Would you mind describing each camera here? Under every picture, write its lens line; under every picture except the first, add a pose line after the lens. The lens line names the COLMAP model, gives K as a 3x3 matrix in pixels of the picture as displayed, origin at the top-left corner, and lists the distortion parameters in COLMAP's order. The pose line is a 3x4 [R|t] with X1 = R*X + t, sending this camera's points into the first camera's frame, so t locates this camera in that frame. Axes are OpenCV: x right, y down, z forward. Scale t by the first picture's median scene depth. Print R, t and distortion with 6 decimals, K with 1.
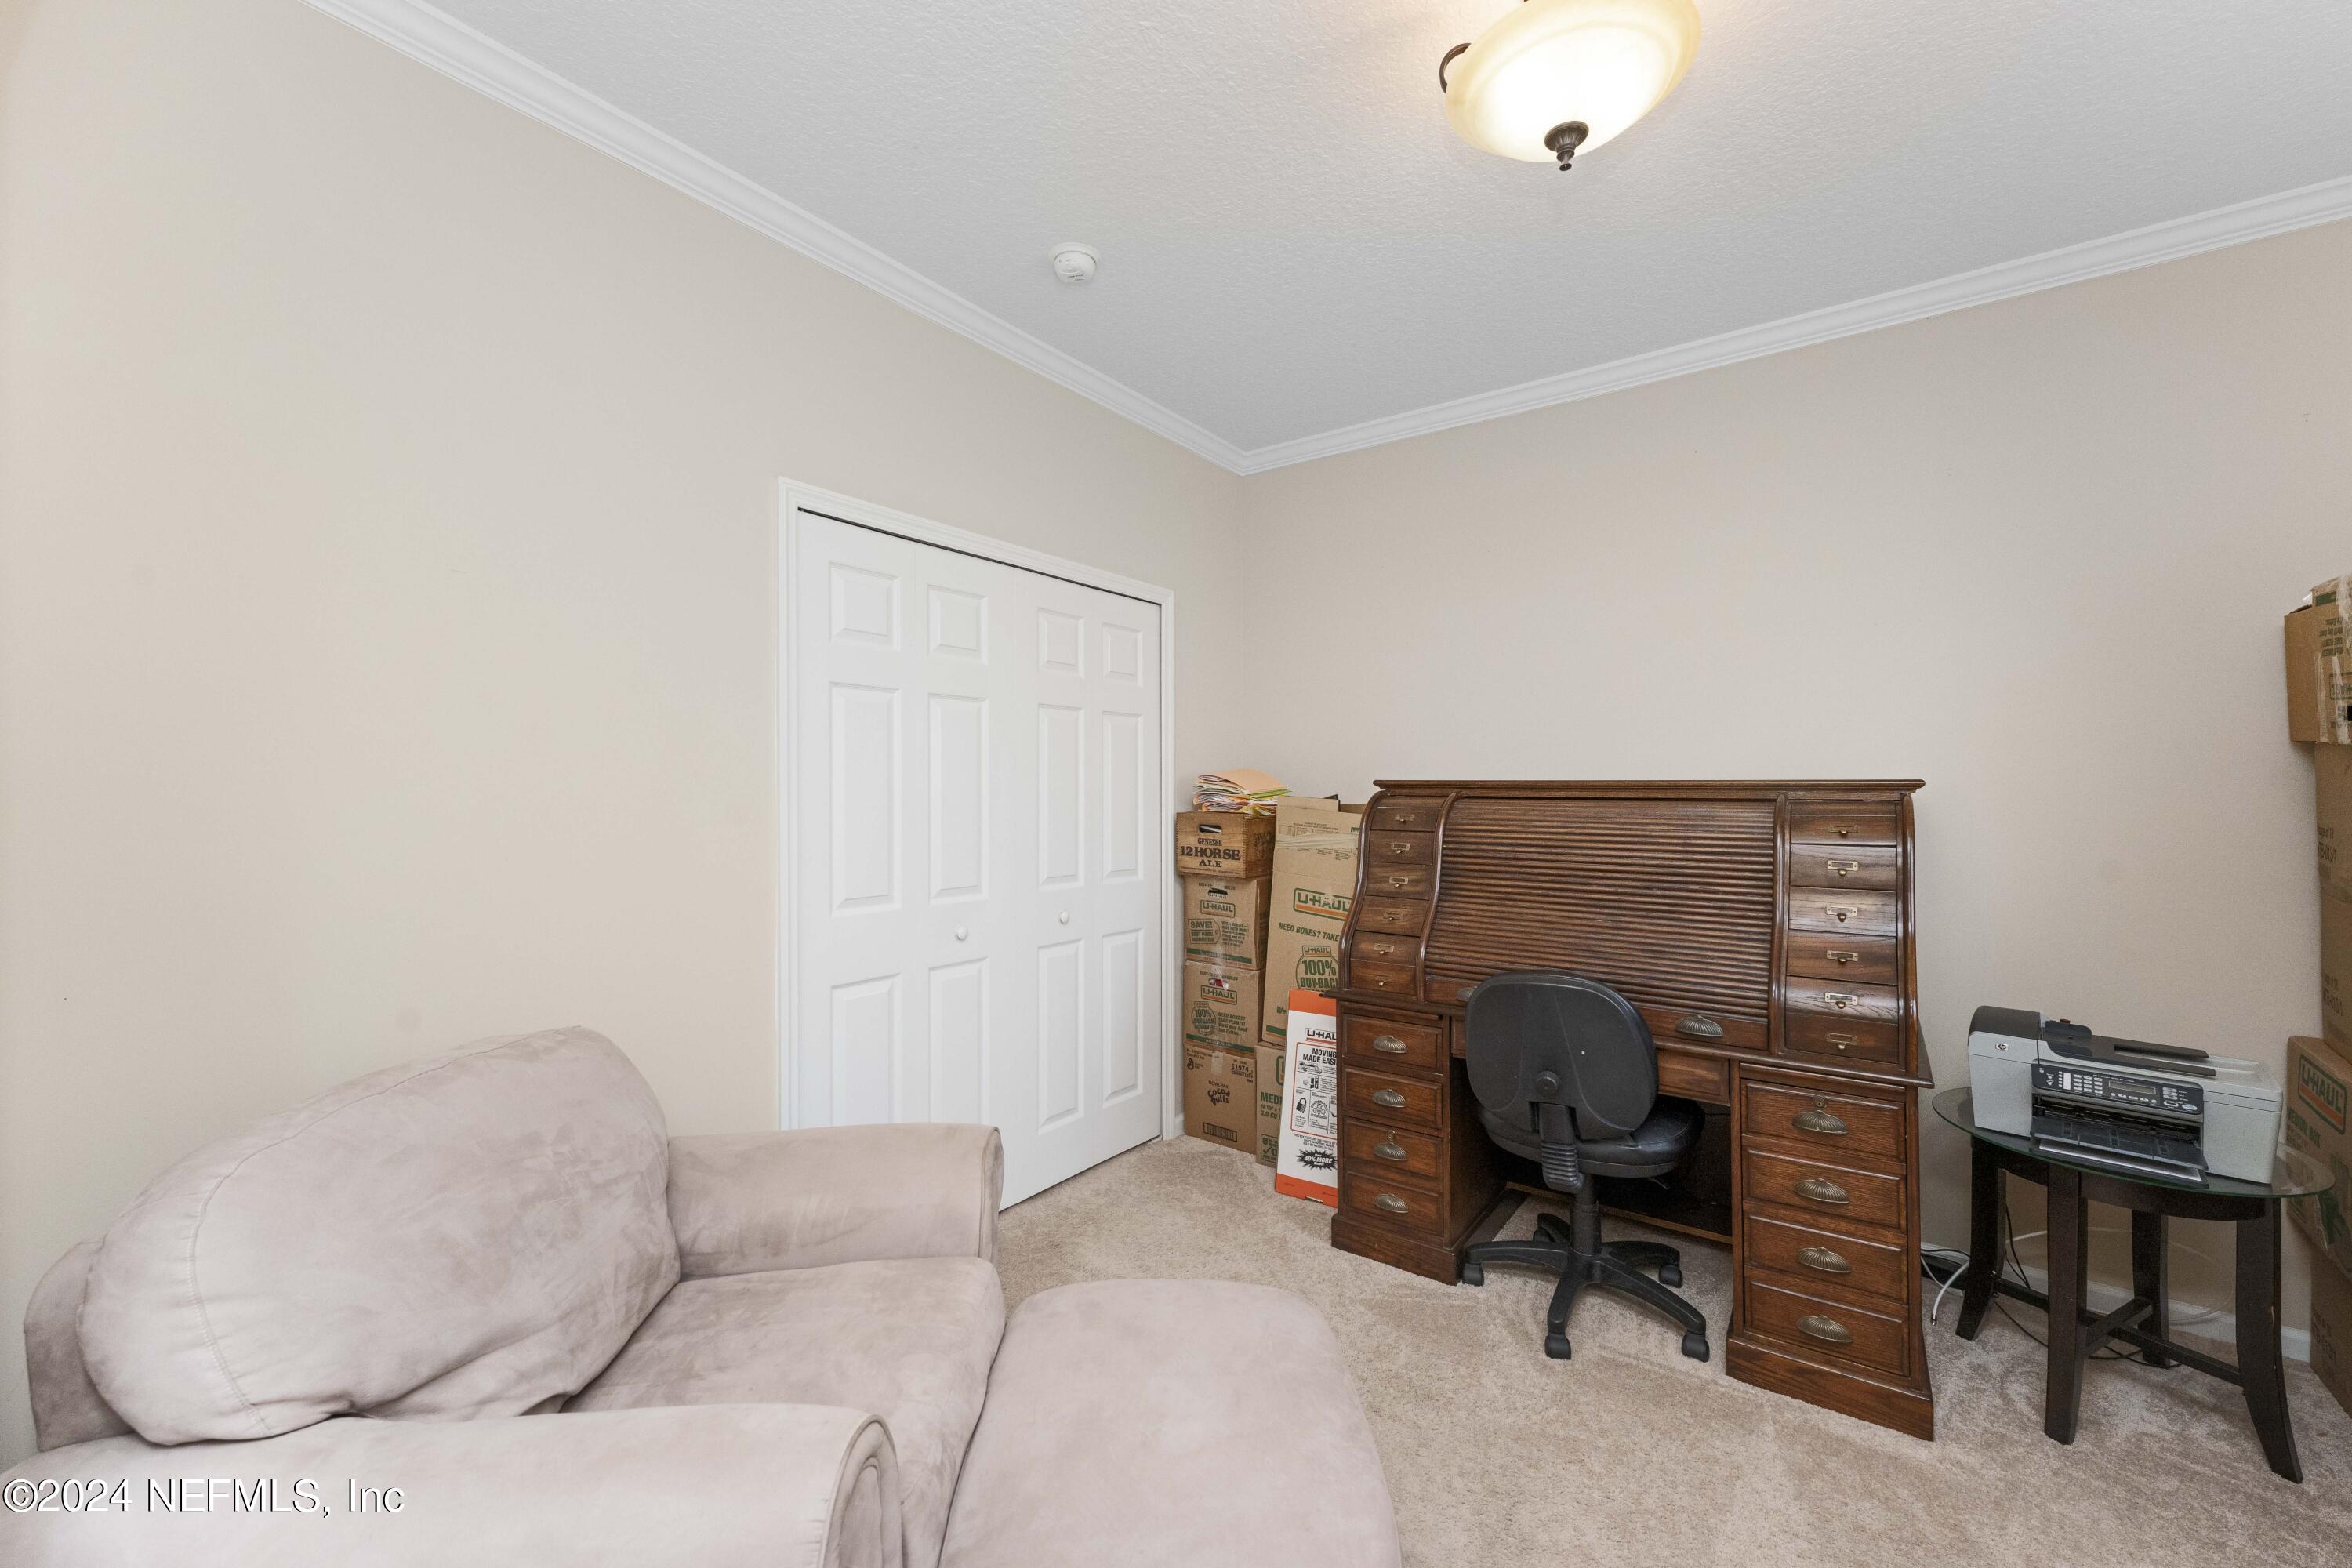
lens RADIAL K [[937.3, 0, 1181.4], [0, 937.3, 797.1], [0, 0, 1]] dist [-0.000630, -0.000213]
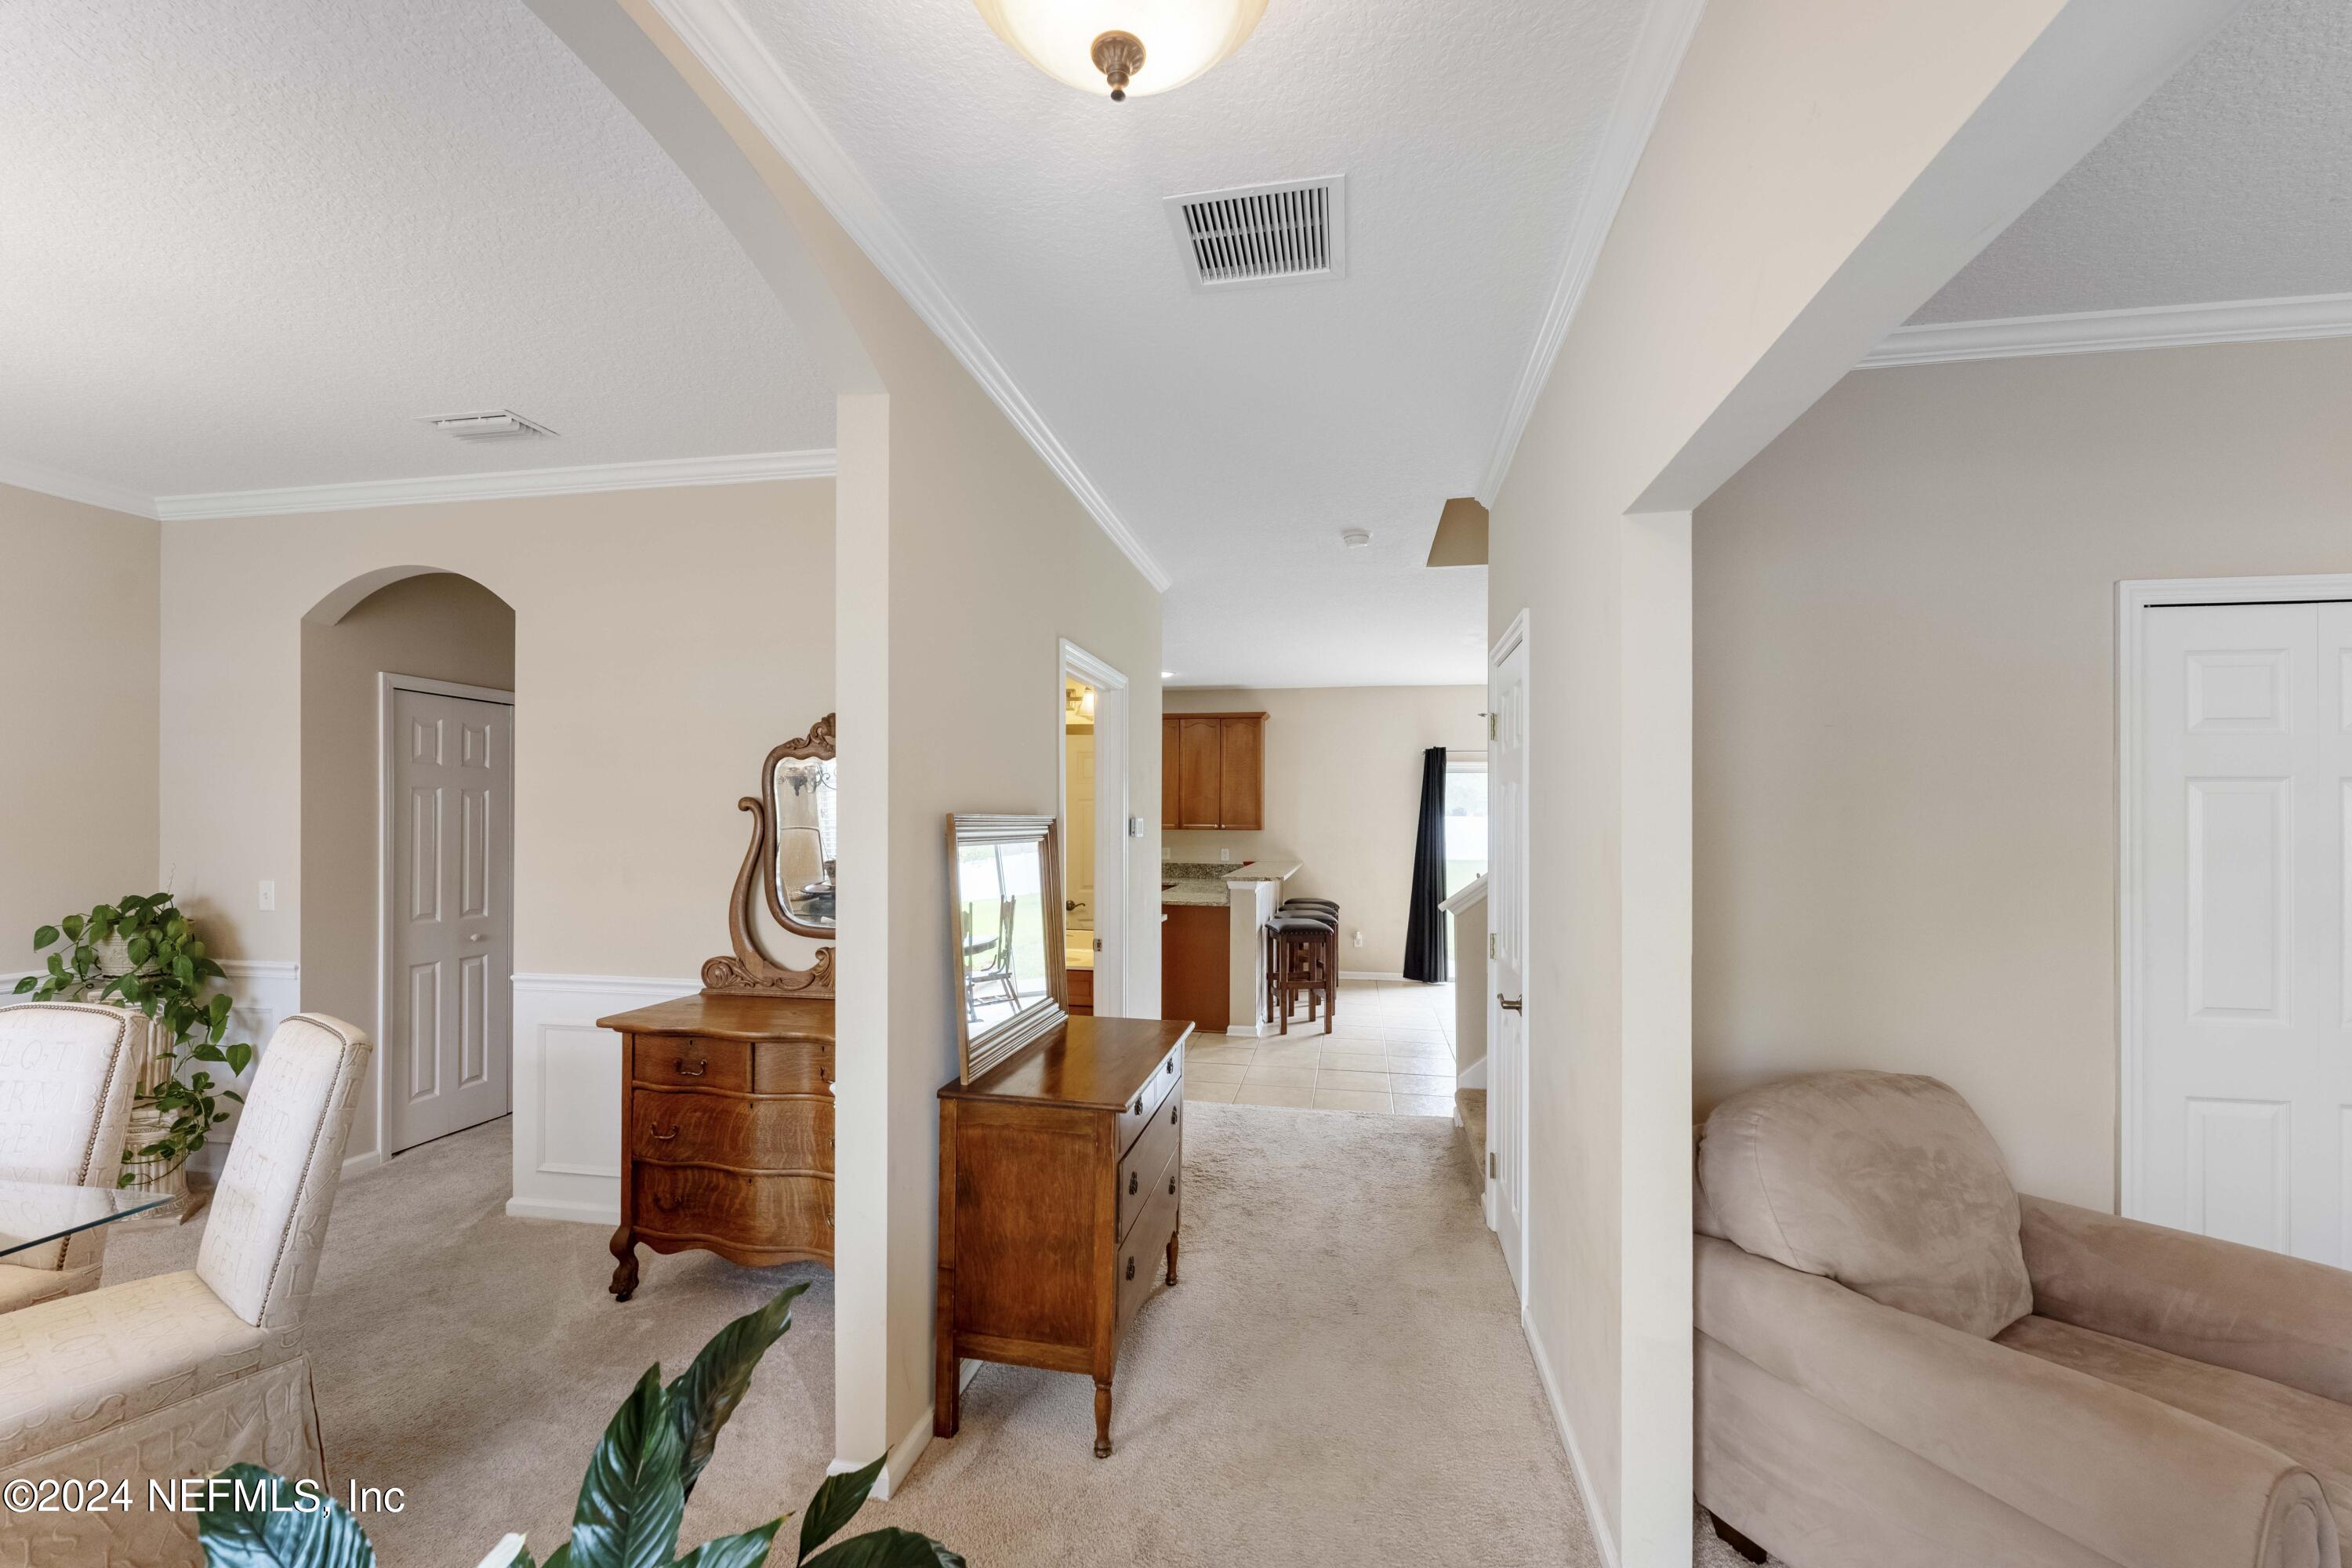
lens RADIAL K [[952.3, 0, 1172.3], [0, 952.3, 822.2], [0, 0, 1]] dist [0.000212, -0.000117]
pose [[0.426422, -0.000544, -0.904524, 0.096962], [-0.013504, 0.999885, -0.006968, -0.086900], [0.904424, 0.015186, 0.426365, -0.543595]]
